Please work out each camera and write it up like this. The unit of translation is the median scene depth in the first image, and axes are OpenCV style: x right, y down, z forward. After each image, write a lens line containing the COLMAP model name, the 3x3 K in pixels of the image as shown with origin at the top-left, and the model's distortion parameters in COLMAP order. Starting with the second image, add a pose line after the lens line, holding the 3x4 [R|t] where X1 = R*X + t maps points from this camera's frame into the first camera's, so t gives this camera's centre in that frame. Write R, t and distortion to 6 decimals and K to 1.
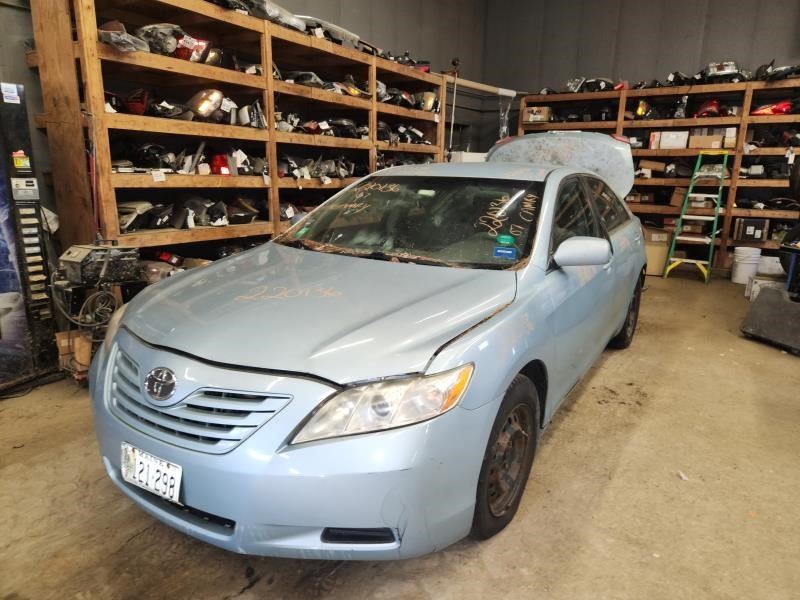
lens RADIAL K [[527.4, 0, 399.6], [0, 527.4, 299.9], [0, 0, 1]] dist [0.001720, 0.002185]
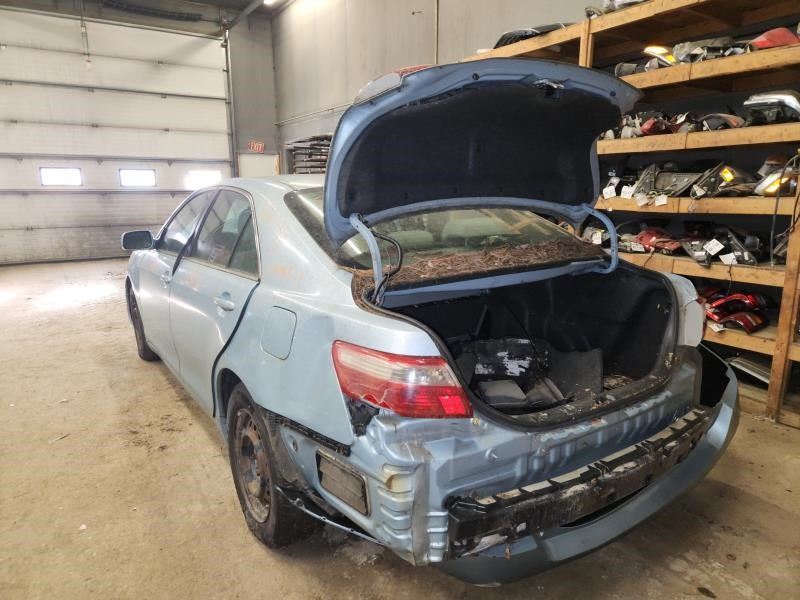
lens RADIAL K [[527.4, 0, 399.1], [0, 527.4, 299.1], [0, 0, 1]] dist [0.001720, 0.002185]
pose [[-0.393643, 0.178492, -0.901768, 0.291522], [-0.218312, 0.934752, 0.280319, -0.104002], [0.892964, 0.307213, -0.328992, 0.452411]]
